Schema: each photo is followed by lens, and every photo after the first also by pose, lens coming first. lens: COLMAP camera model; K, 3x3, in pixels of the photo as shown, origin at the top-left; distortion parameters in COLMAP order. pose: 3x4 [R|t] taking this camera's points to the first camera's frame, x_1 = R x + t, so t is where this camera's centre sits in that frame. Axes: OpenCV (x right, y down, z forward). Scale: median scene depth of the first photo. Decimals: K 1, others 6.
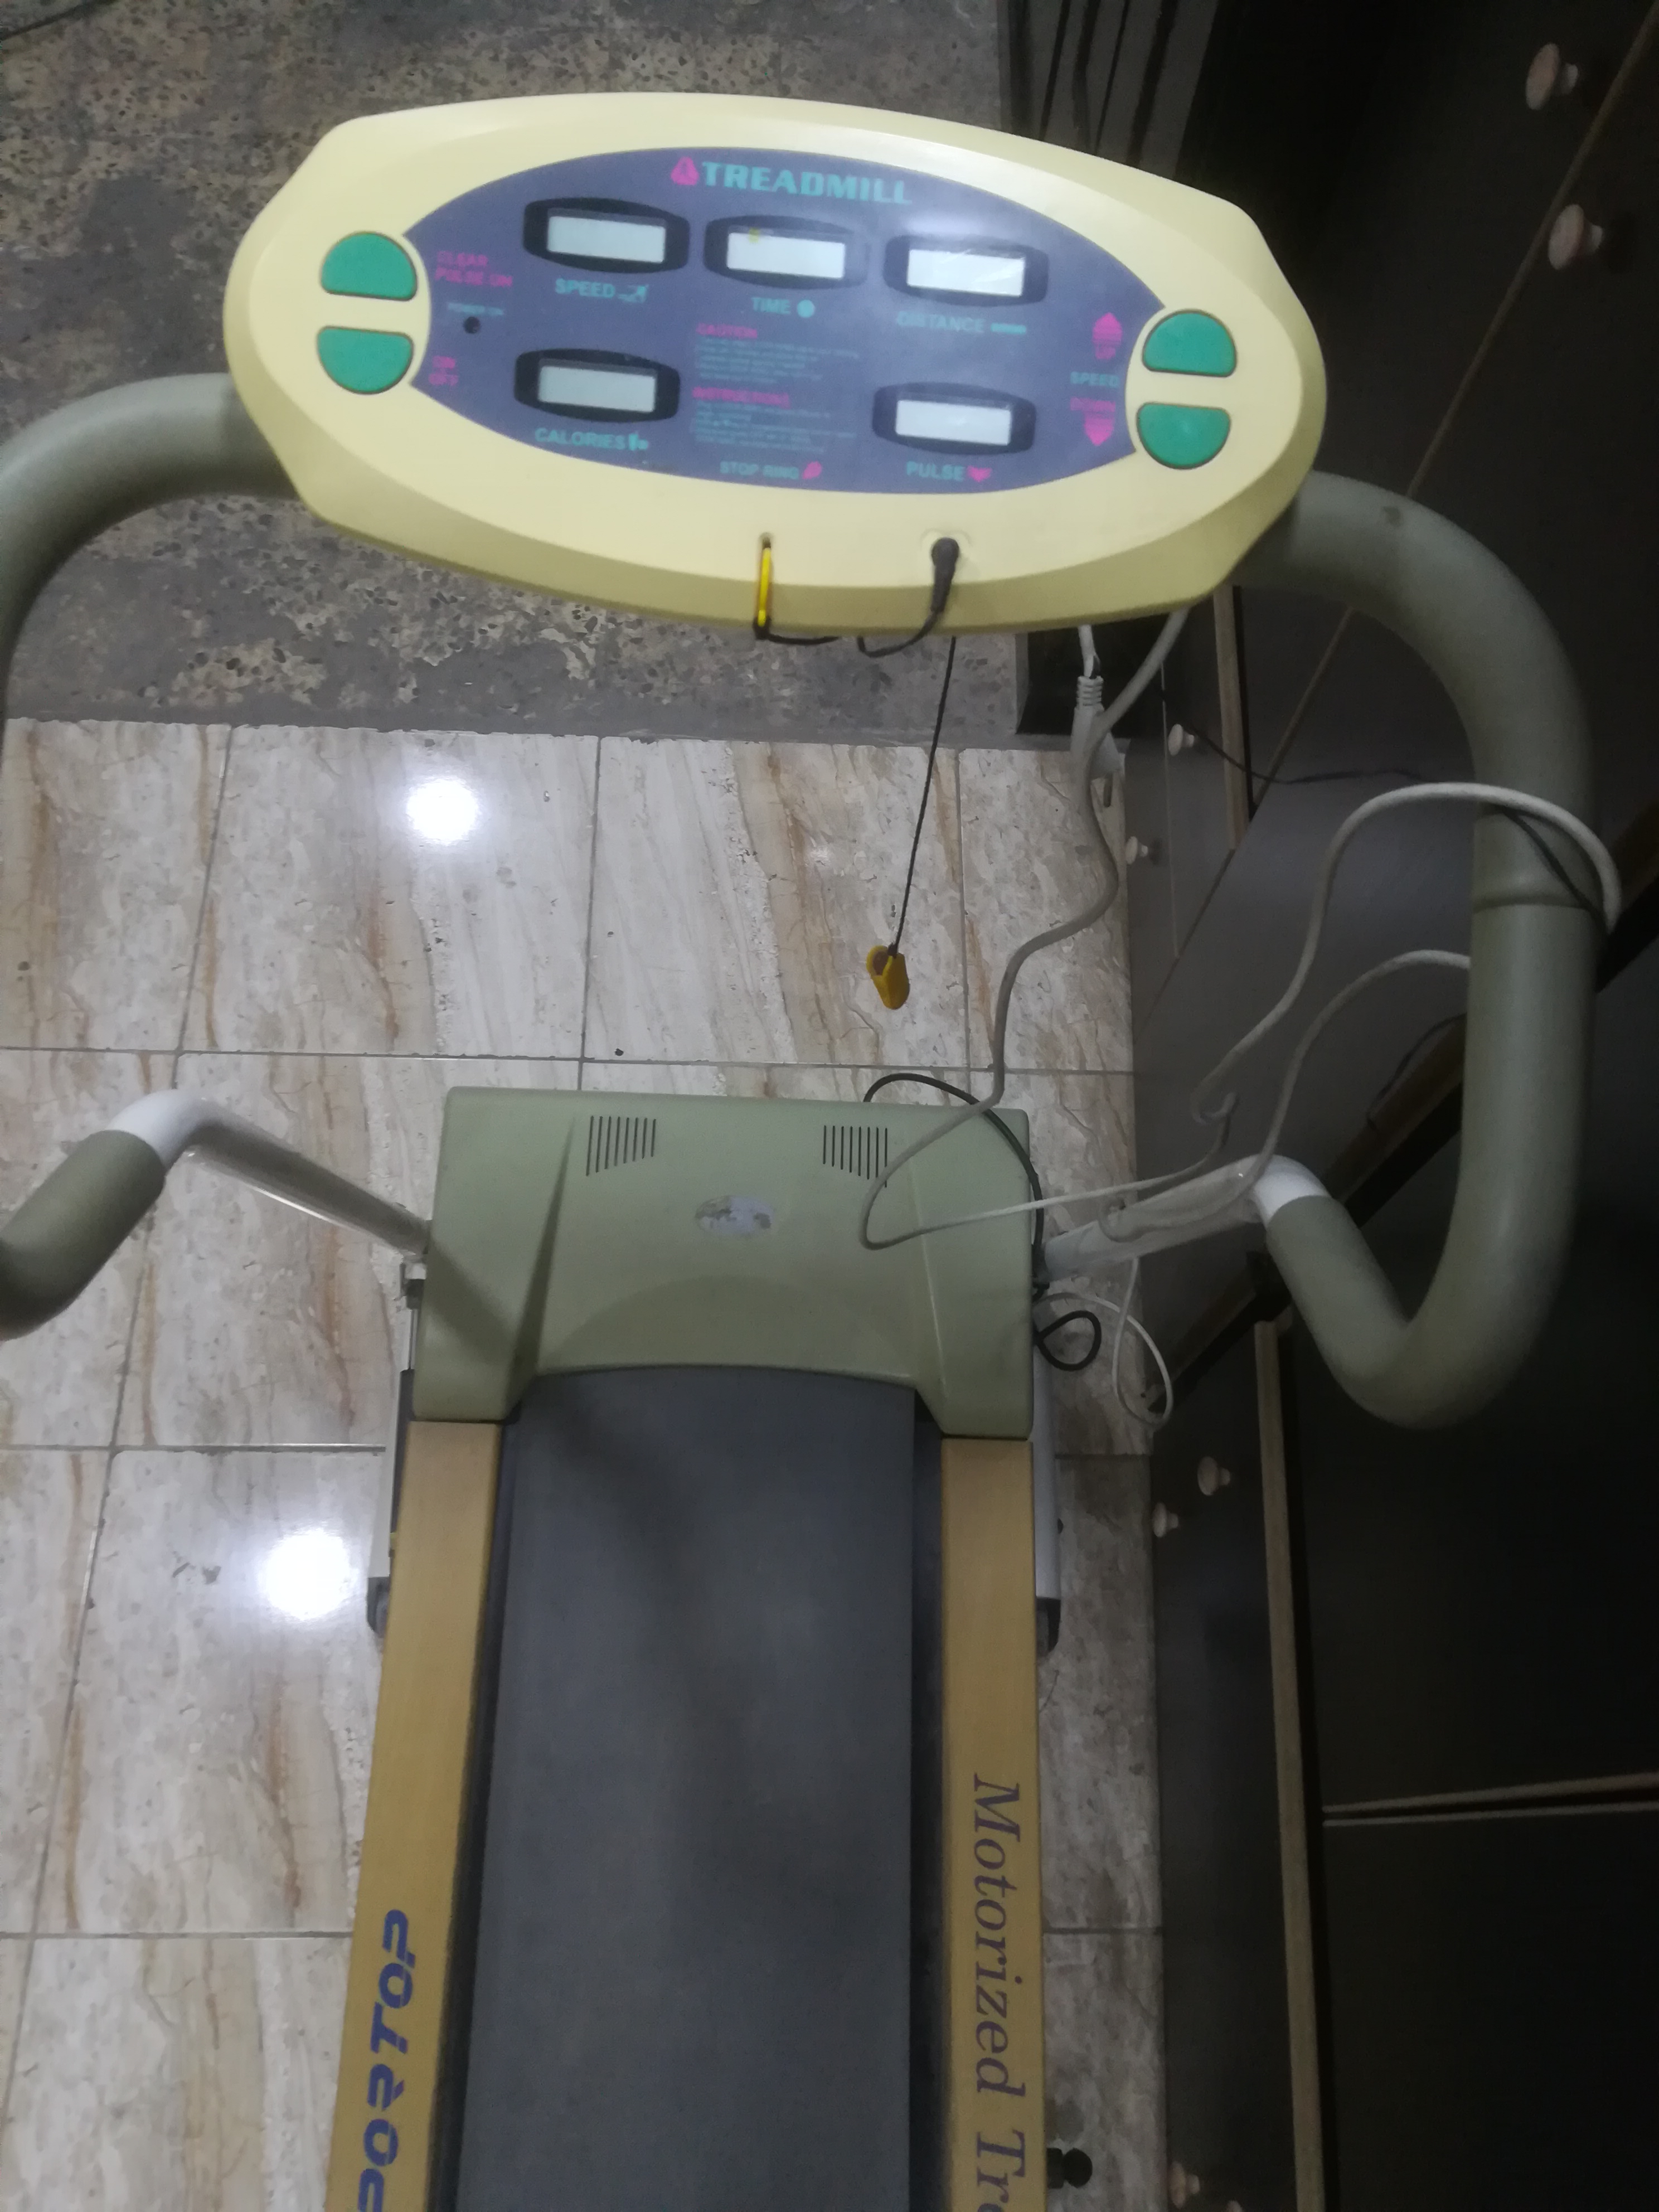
lens RADIAL K [[1782.6, 0, 838.4], [0, 1782.6, 1087.7], [0, 0, 1]] dist [0.052693, -0.078878]
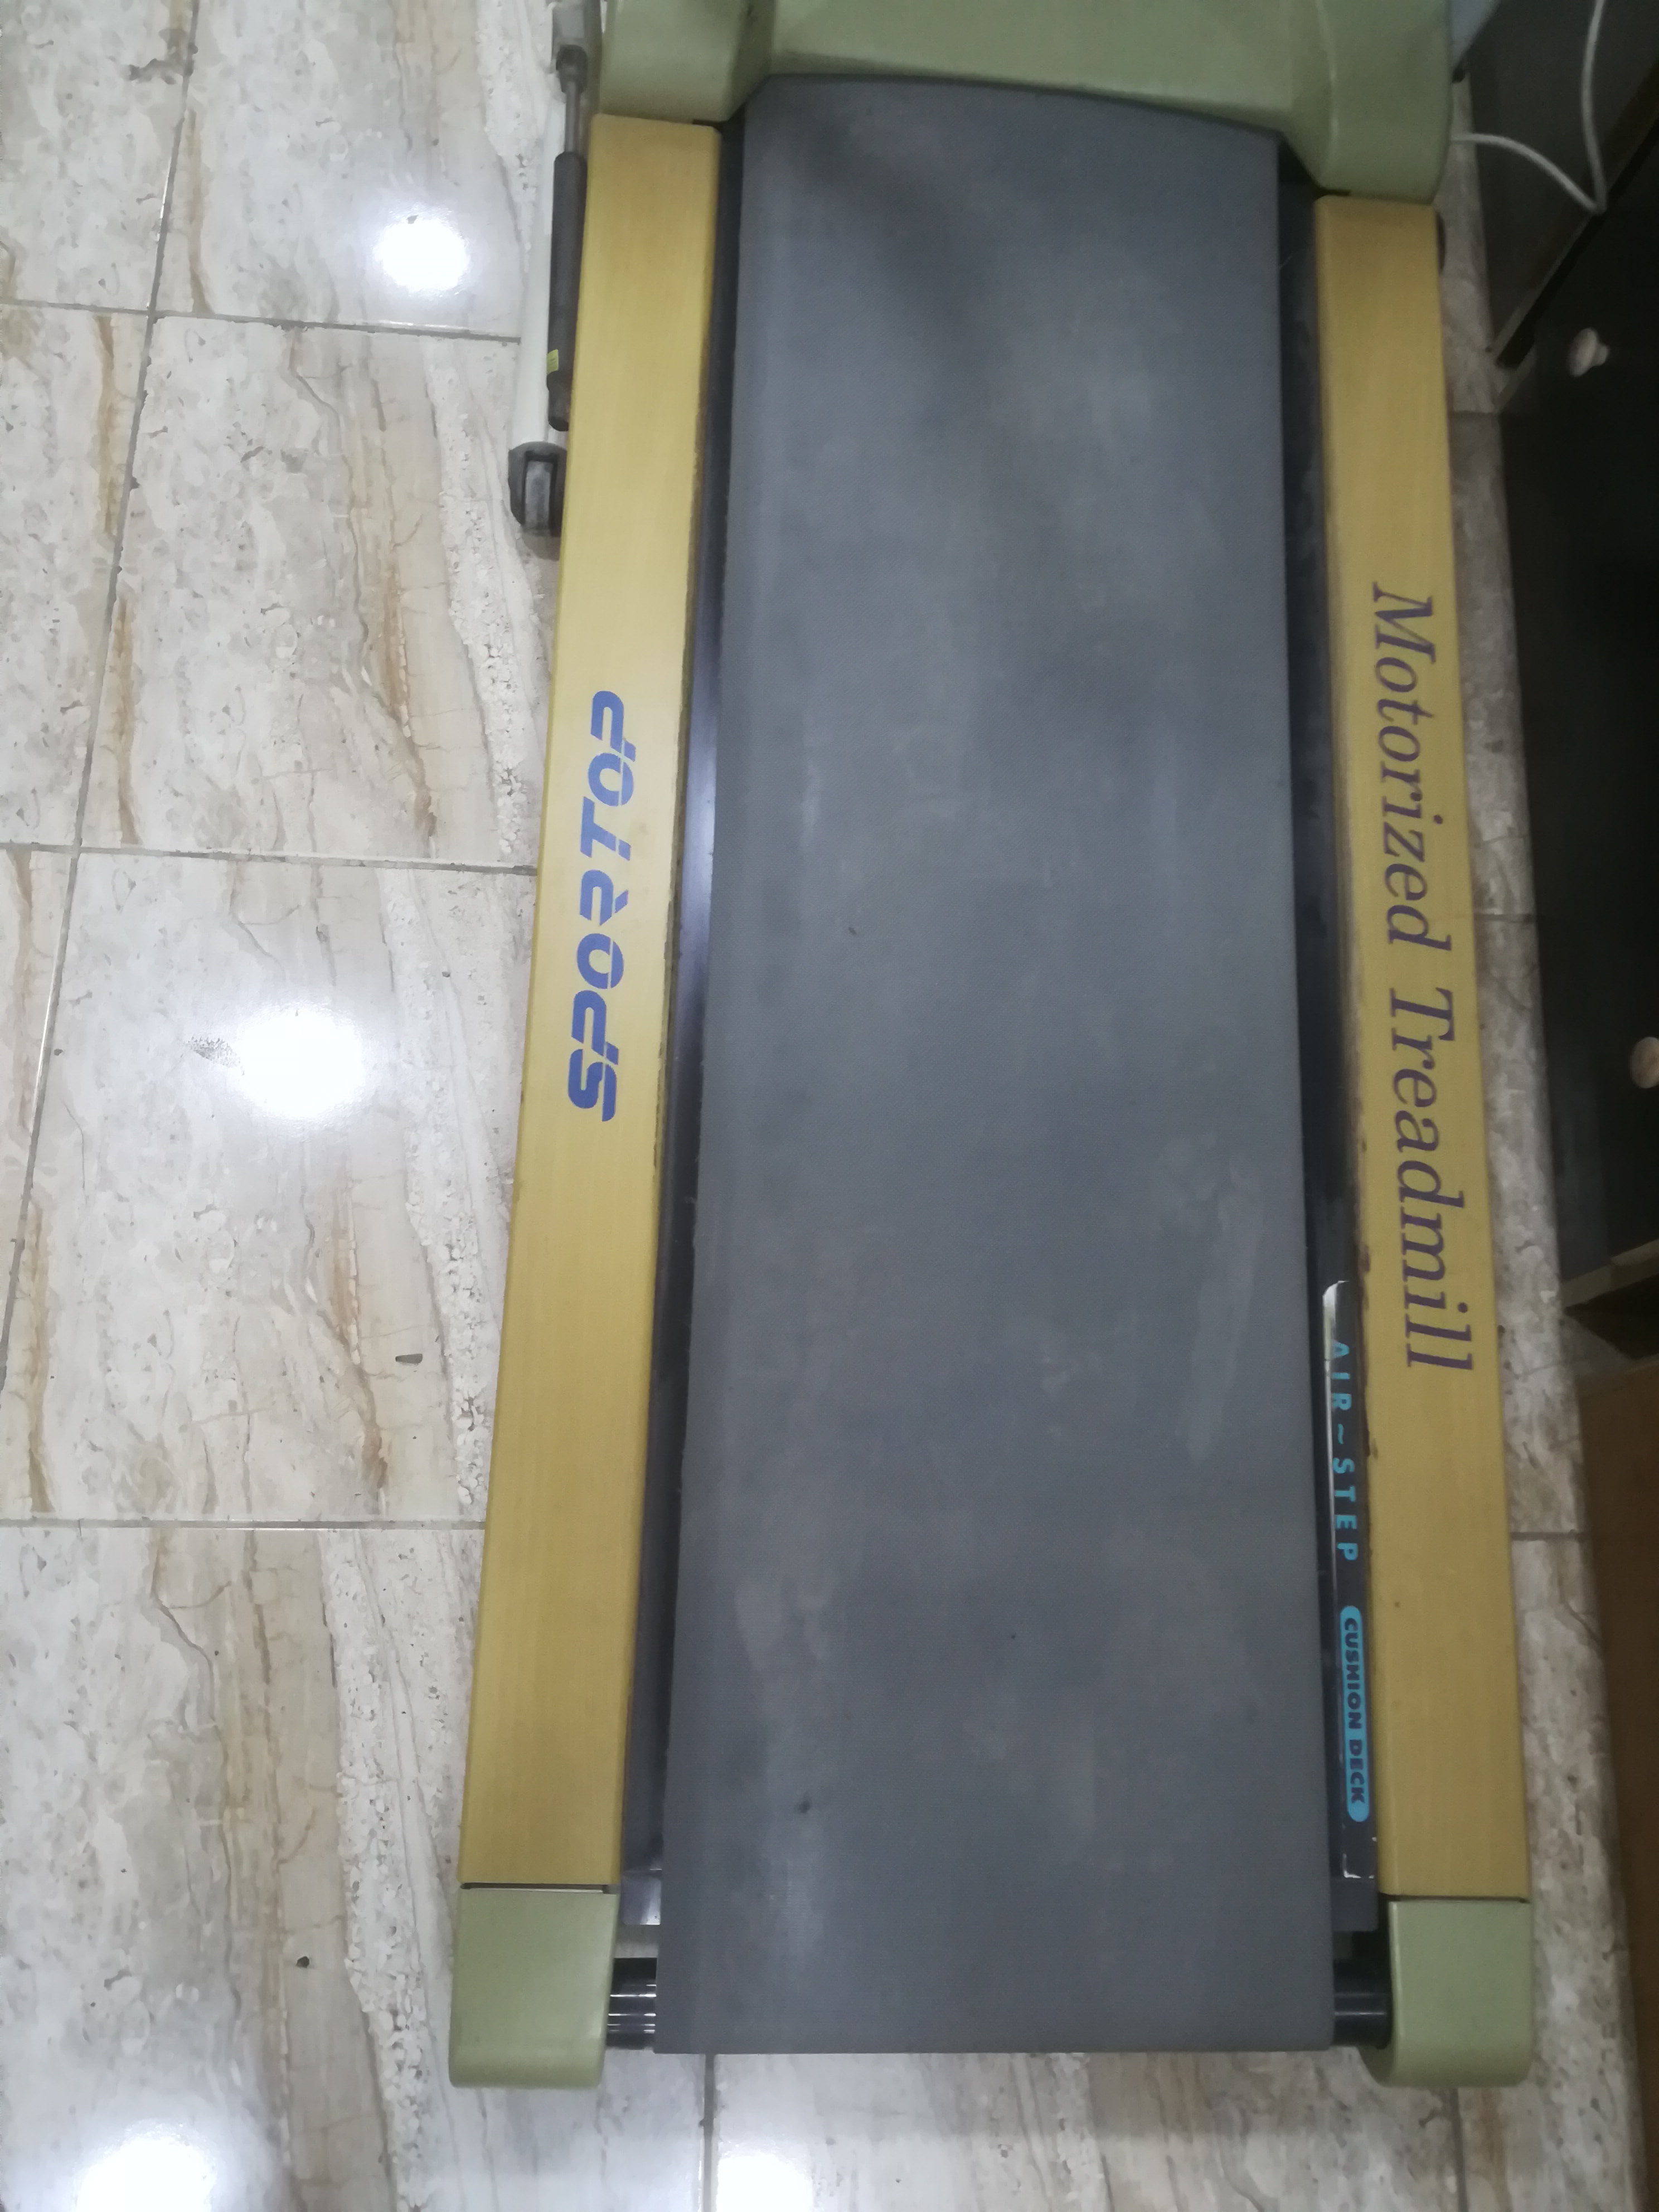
lens RADIAL K [[1782.6, 0, 839.3], [0, 1782.6, 1115.9], [0, 0, 1]] dist [0.052693, -0.078878]
pose [[0.998688, 0.018846, 0.047620, -0.183425], [-0.024073, 0.993453, 0.111675, 0.545224], [-0.045204, -0.112675, 0.992603, 0.257665]]
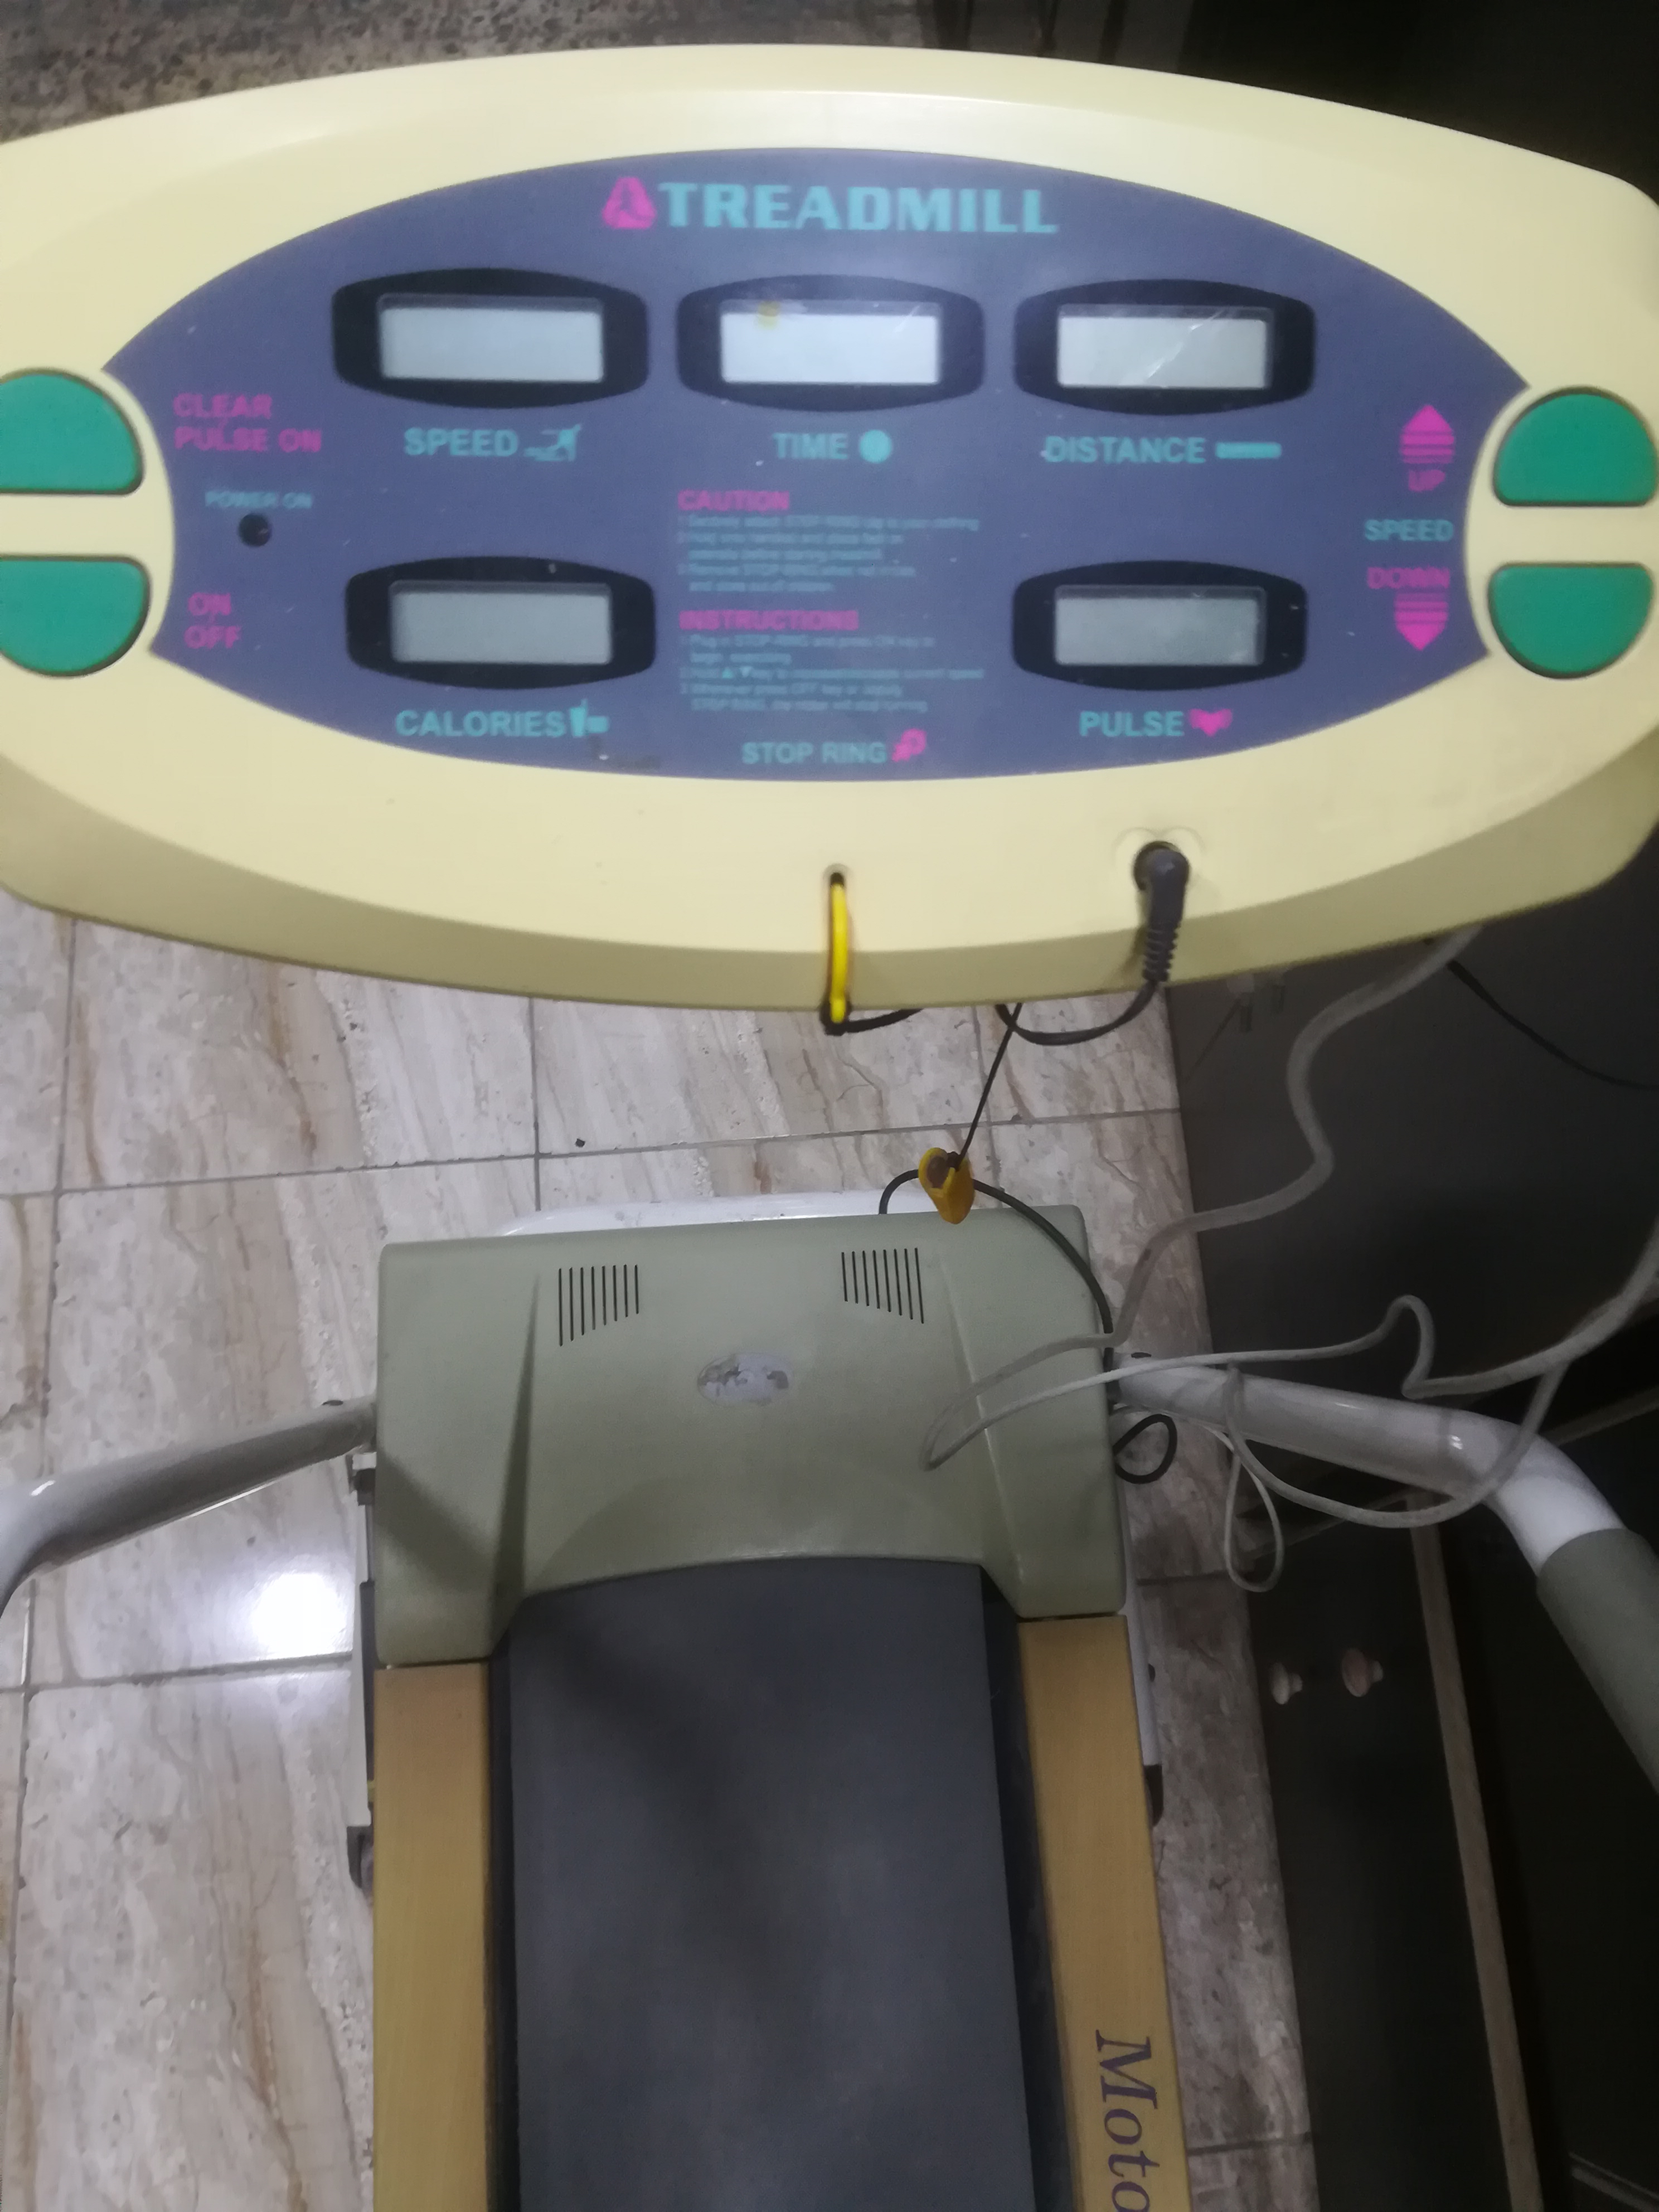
lens RADIAL K [[1782.6, 0, 838.5], [0, 1782.6, 1089.7], [0, 0, 1]] dist [0.052693, -0.078878]
pose [[0.995658, -0.089469, 0.025717, -0.027233], [0.087546, 0.993831, 0.068088, -0.126602], [-0.031650, -0.065541, 0.997348, 0.204244]]
